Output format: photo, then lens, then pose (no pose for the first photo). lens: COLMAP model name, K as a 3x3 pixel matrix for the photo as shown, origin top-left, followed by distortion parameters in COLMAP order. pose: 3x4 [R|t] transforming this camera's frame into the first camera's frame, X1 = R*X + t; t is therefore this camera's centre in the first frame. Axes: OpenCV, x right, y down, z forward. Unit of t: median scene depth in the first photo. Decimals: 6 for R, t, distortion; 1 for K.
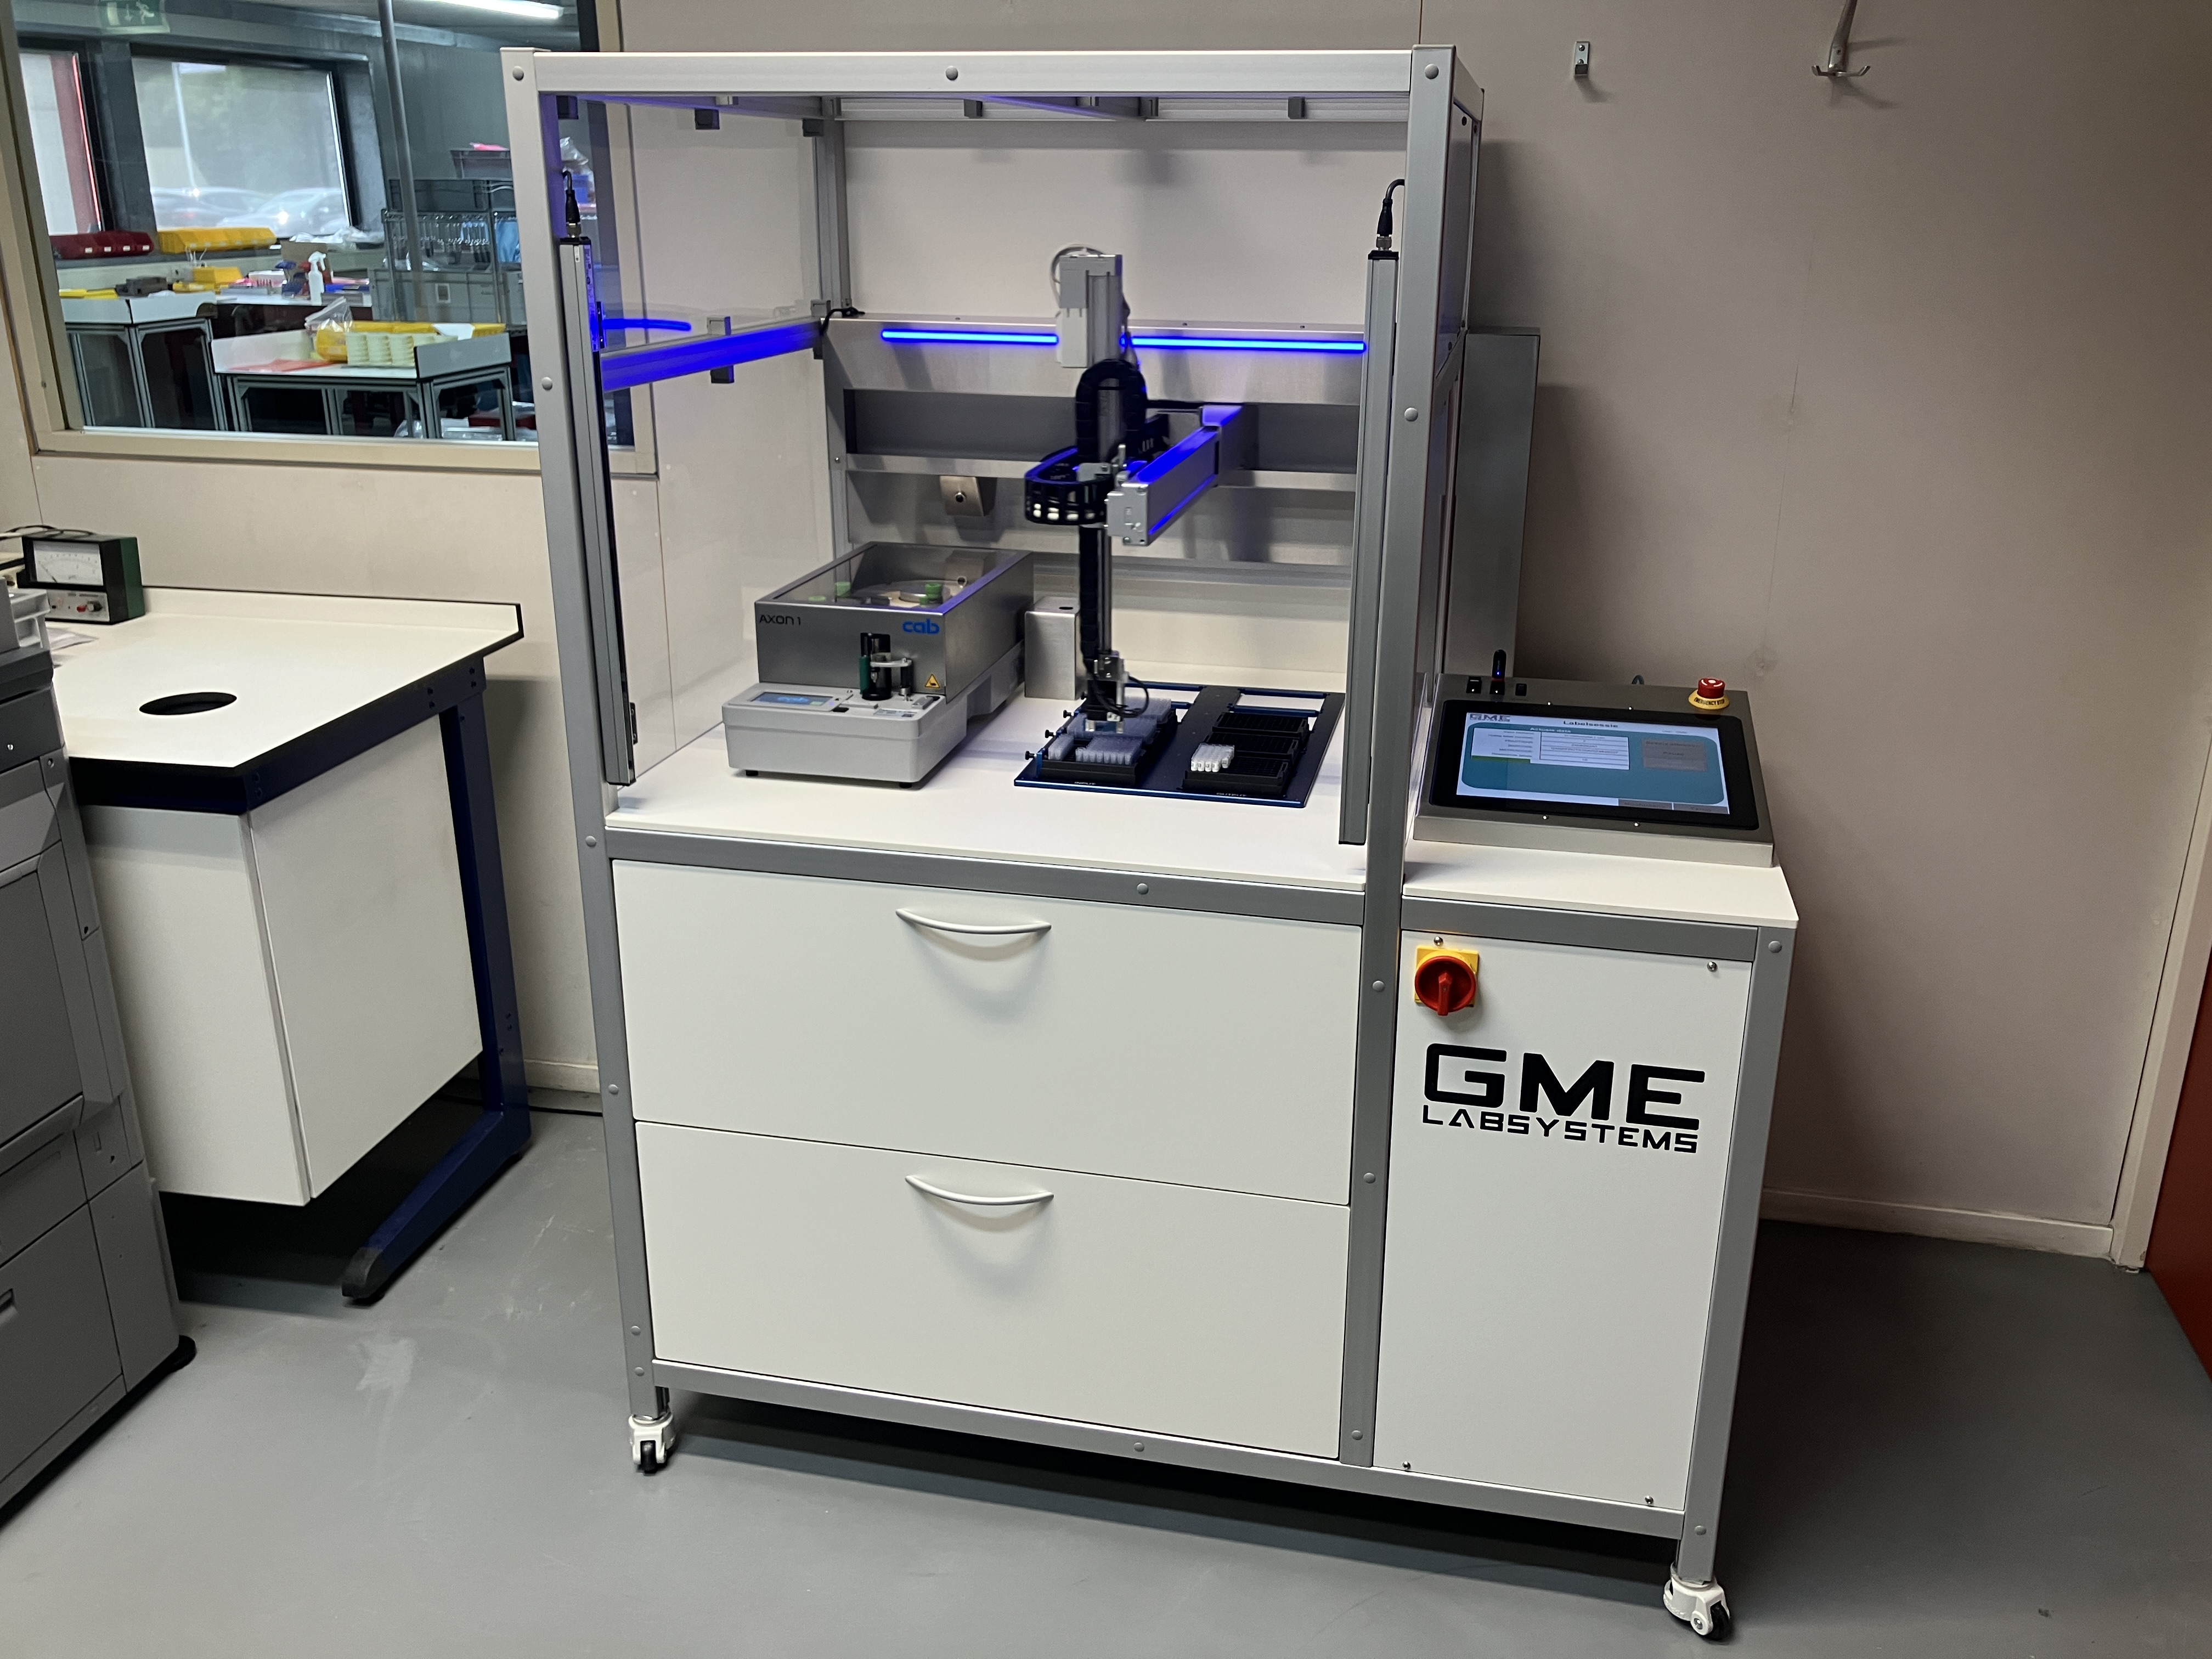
lens RADIAL K [[1804.4, 0, 1126.4], [0, 1804.4, 794.6], [0, 0, 1]] dist [0.085232, -0.175245]
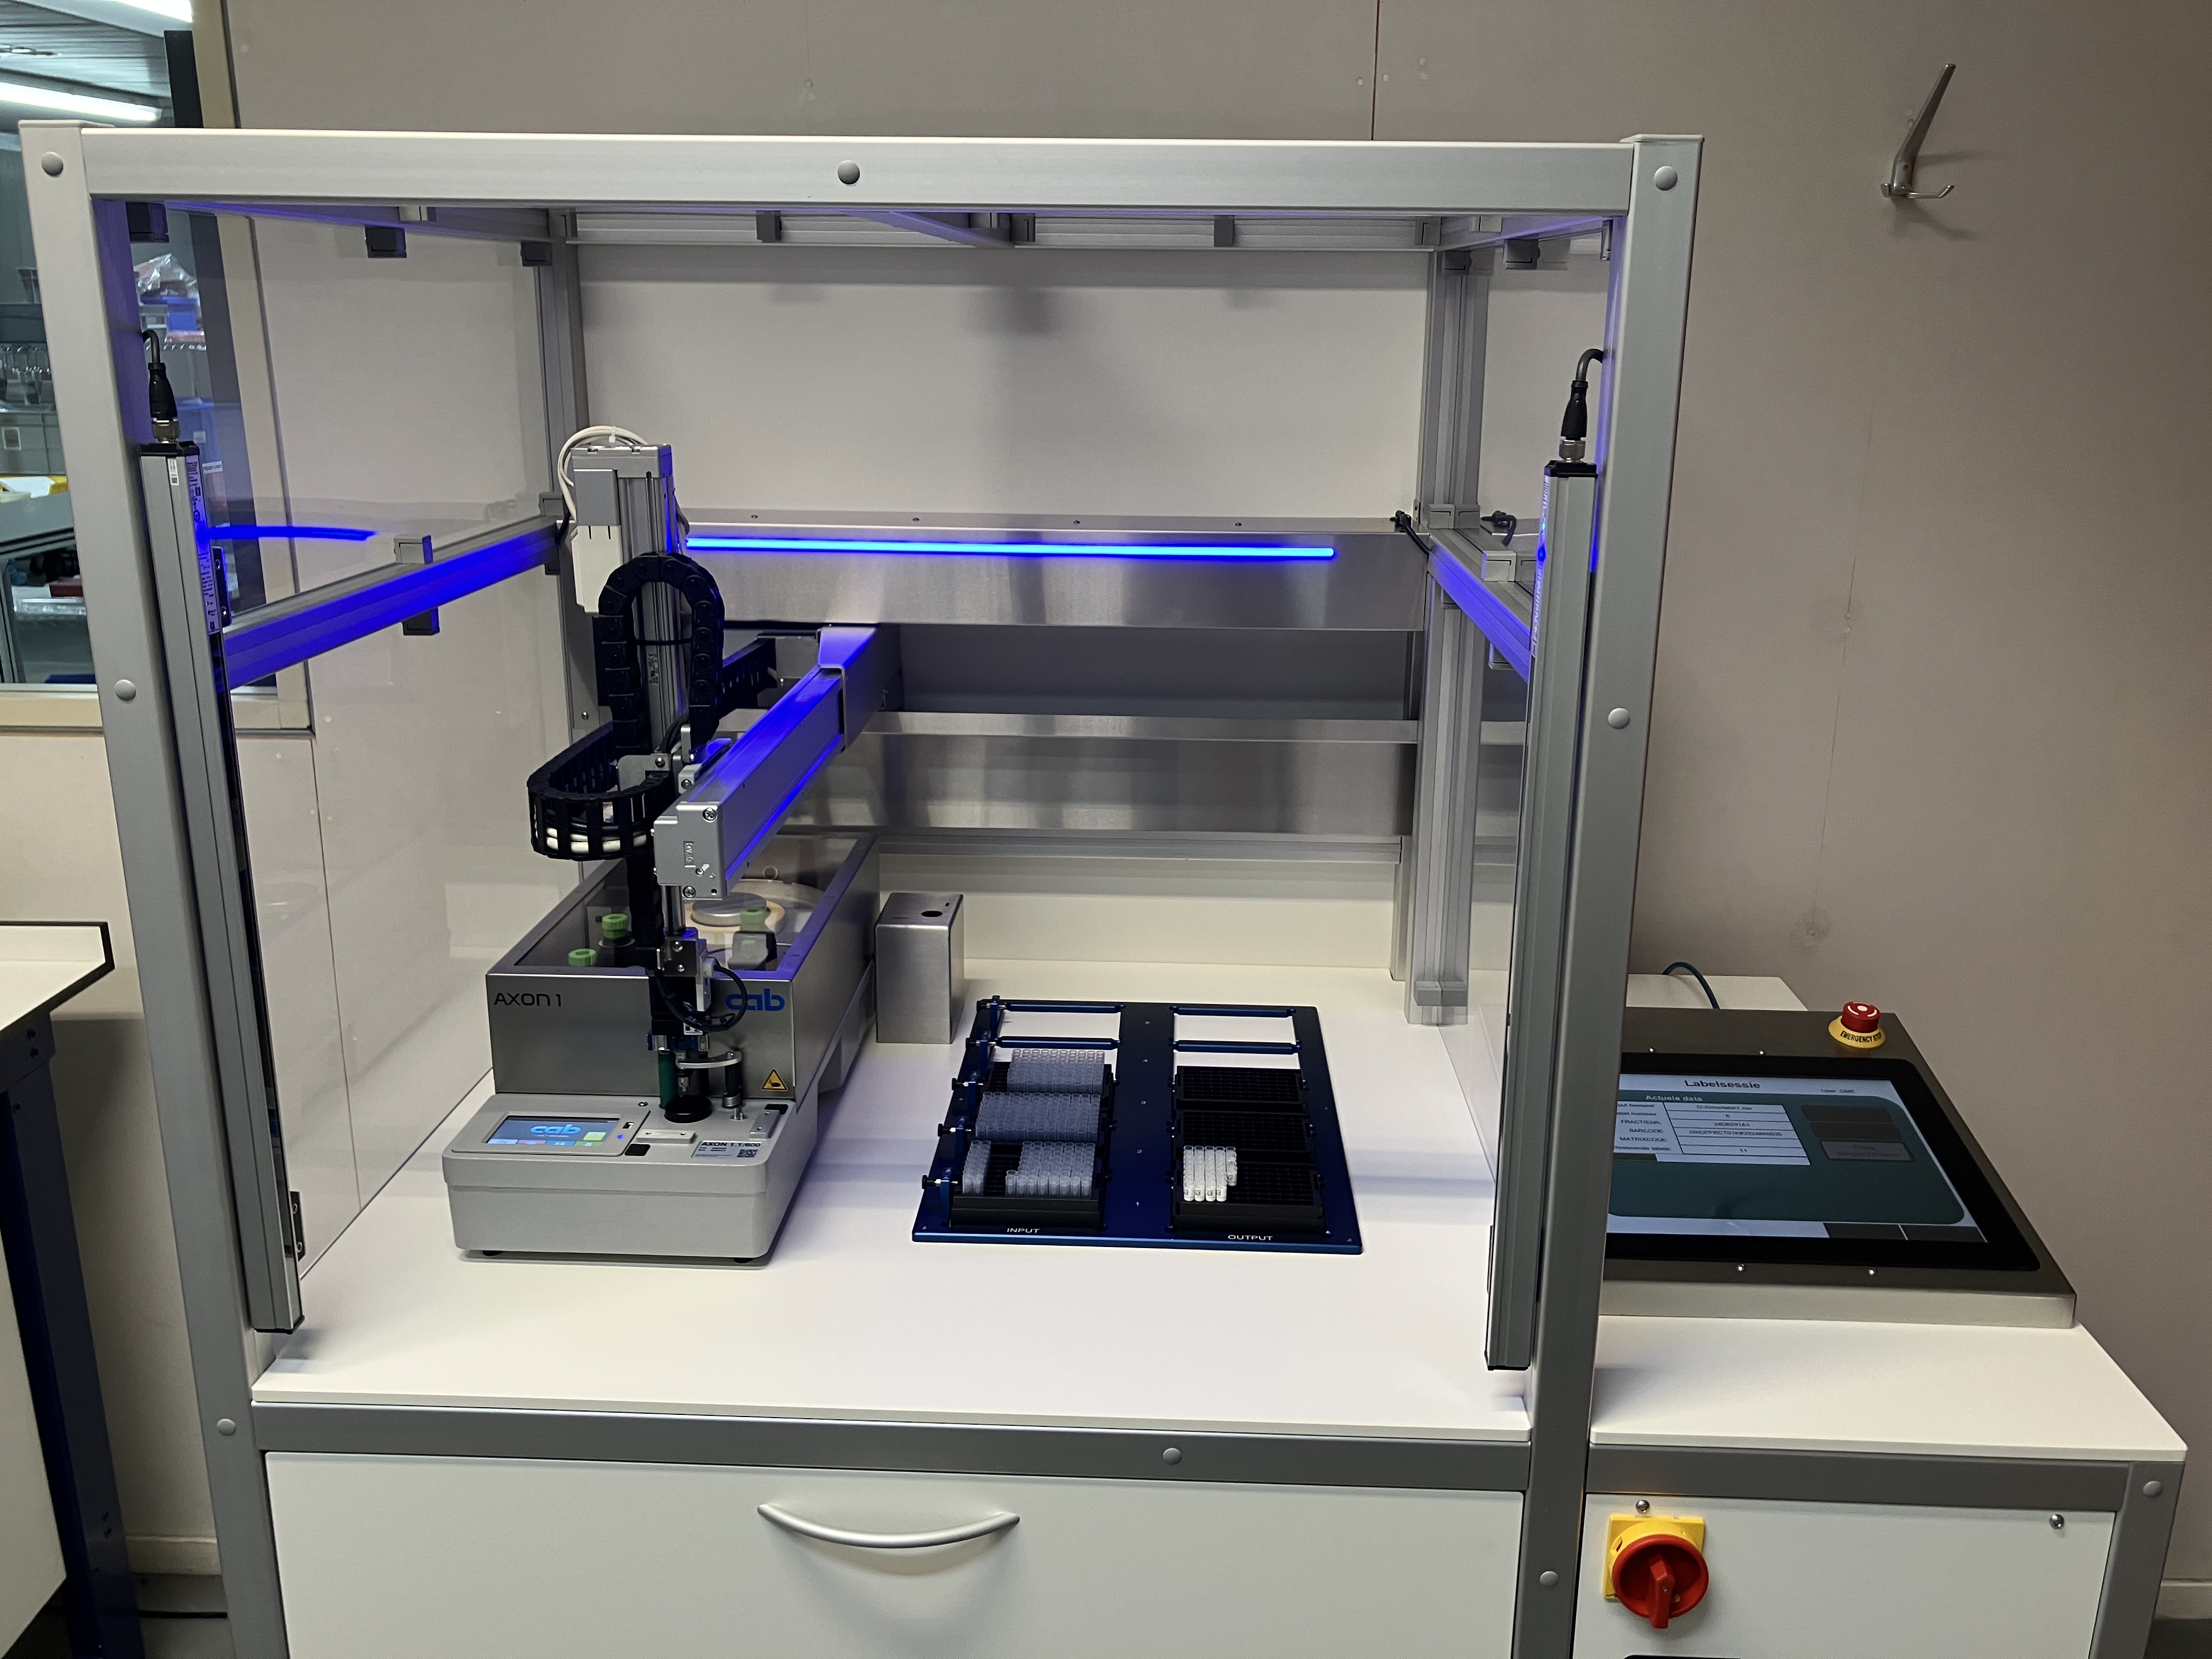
lens RADIAL K [[1811.8, 0, 1116.6], [0, 1811.8, 807.9], [0, 0, 1]] dist [0.012596, 0.002926]
pose [[0.983992, -0.045653, 0.172266, -0.098068], [0.054414, 0.997436, -0.046479, -0.129623], [-0.169702, 0.055108, 0.983953, 0.340772]]
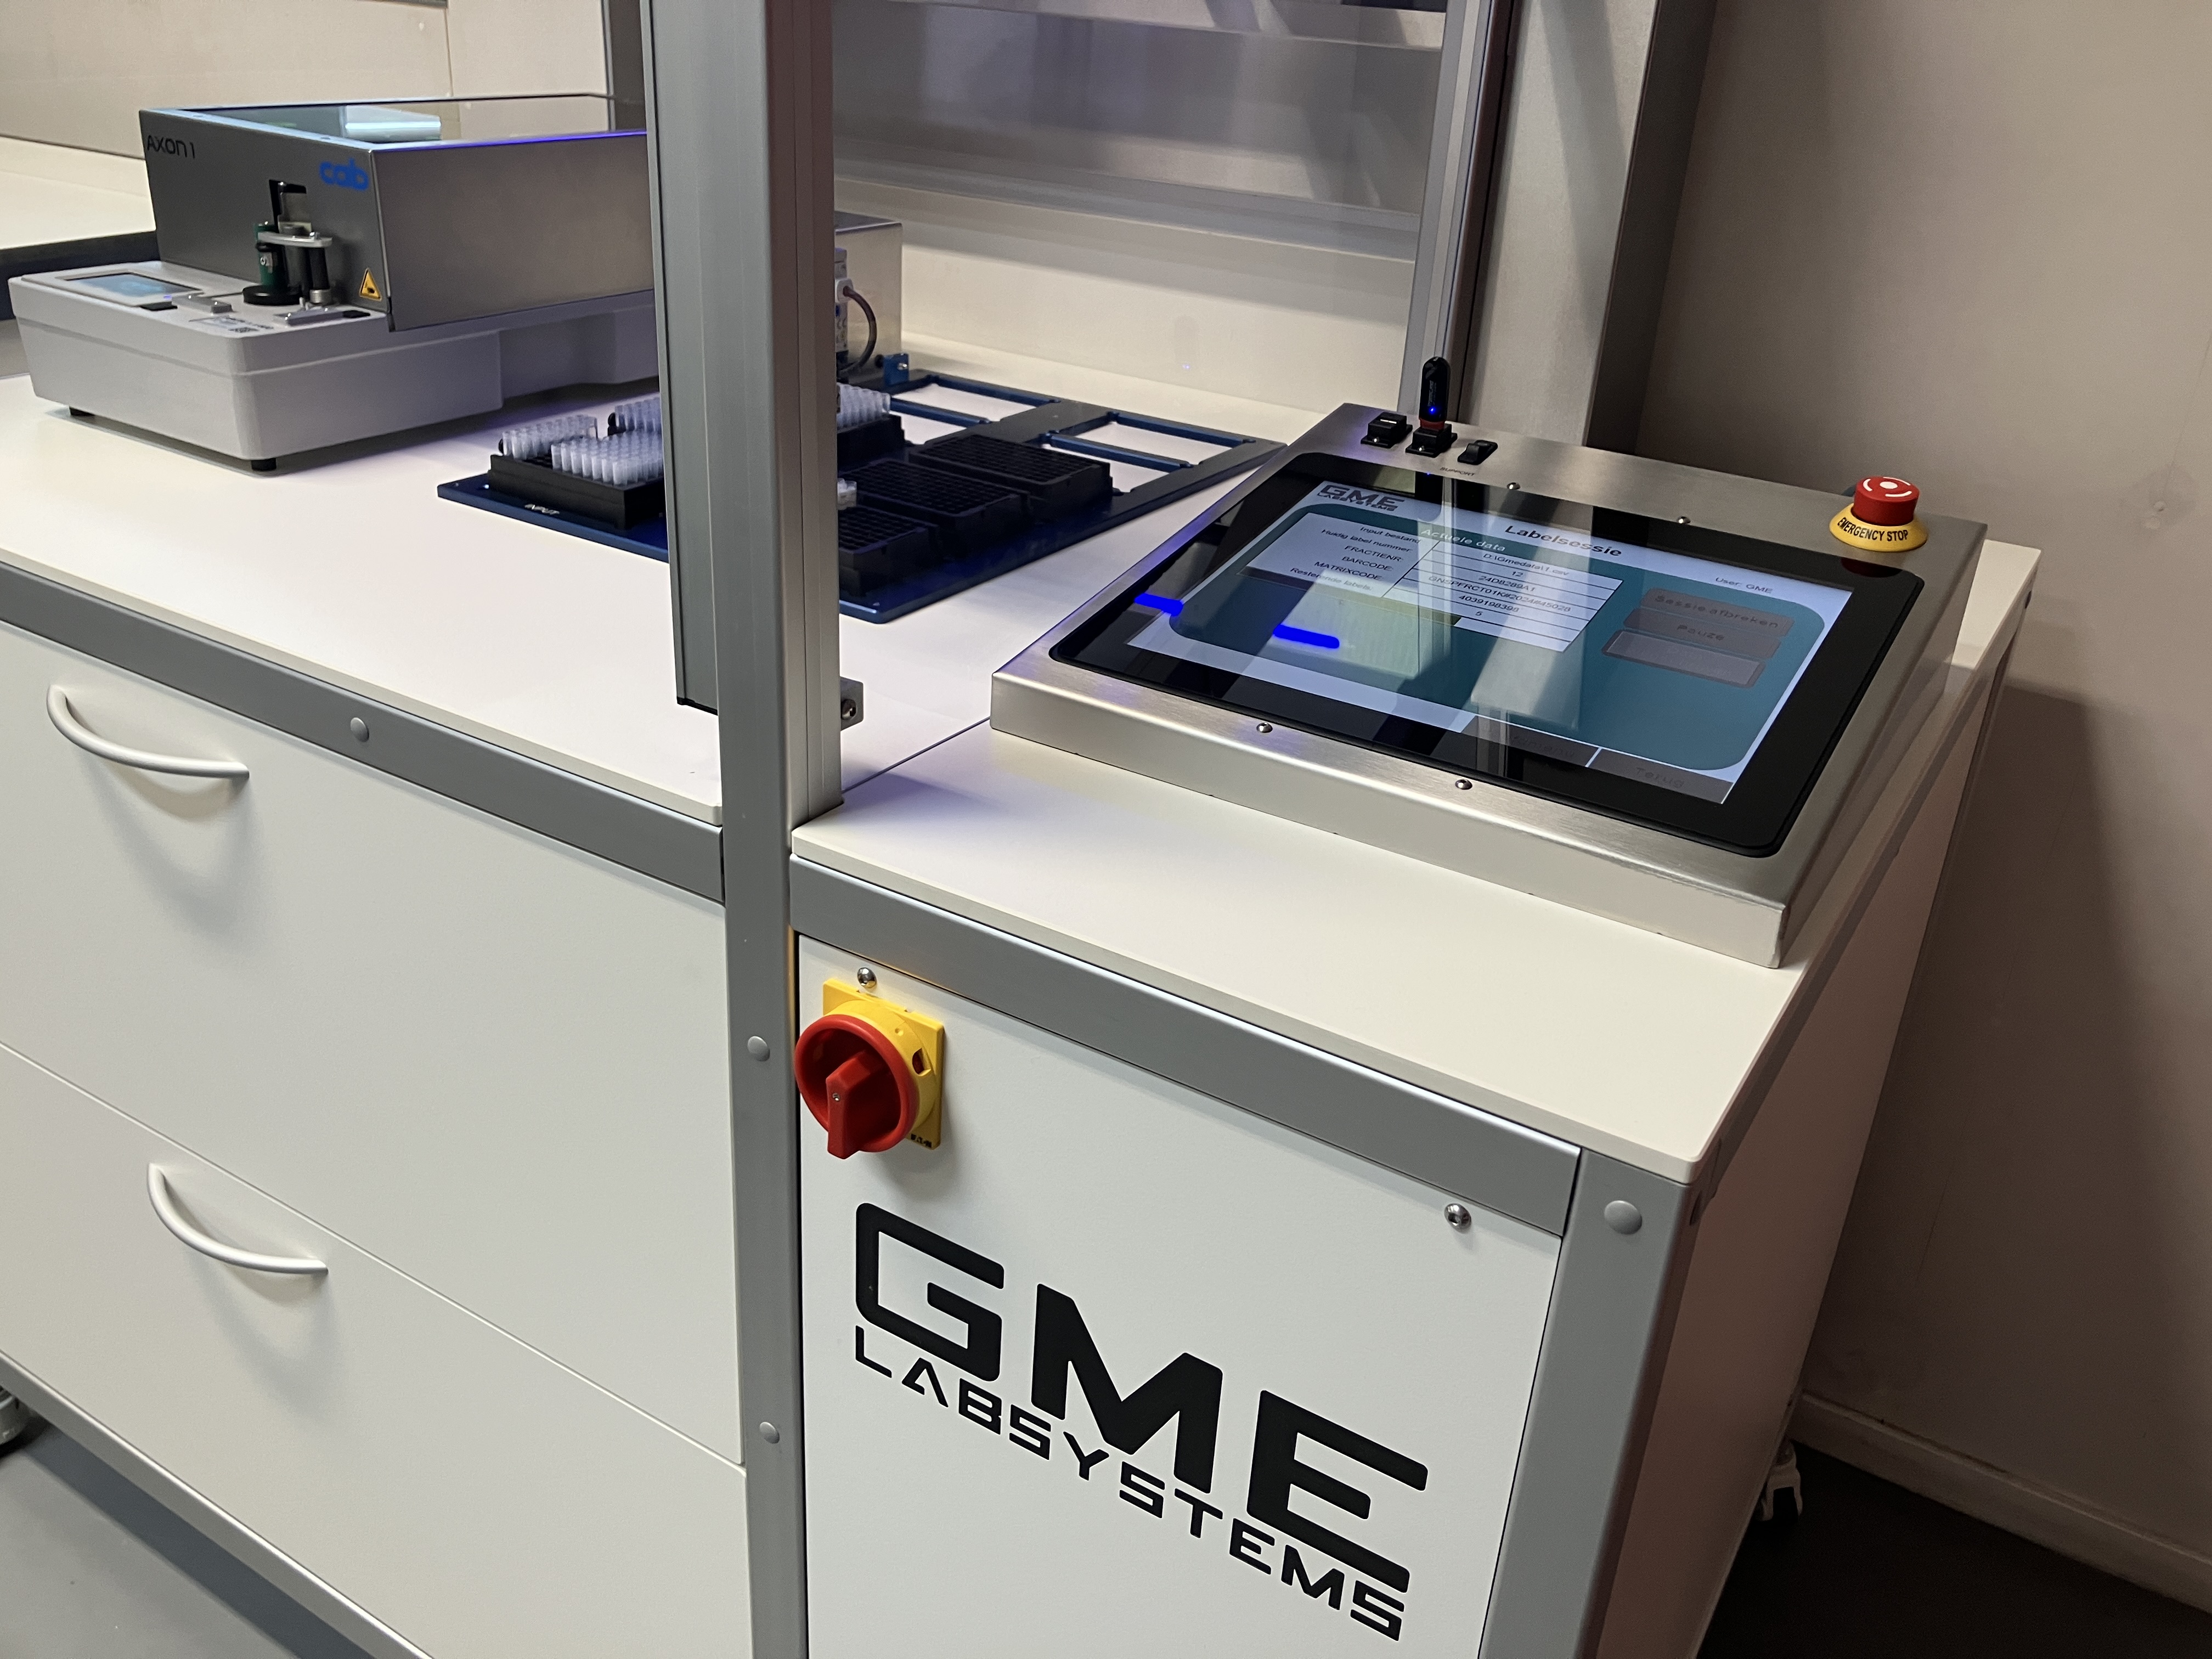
lens RADIAL K [[1843.7, 0, 1108.9], [0, 1843.7, 806.4], [0, 0, 1]] dist [0.001885, -0.001818]
pose [[0.941068, 0.188853, -0.280582, 0.296104], [-0.157199, 0.978767, 0.131543, -0.017947], [0.299467, -0.079683, 0.950773, 0.553794]]
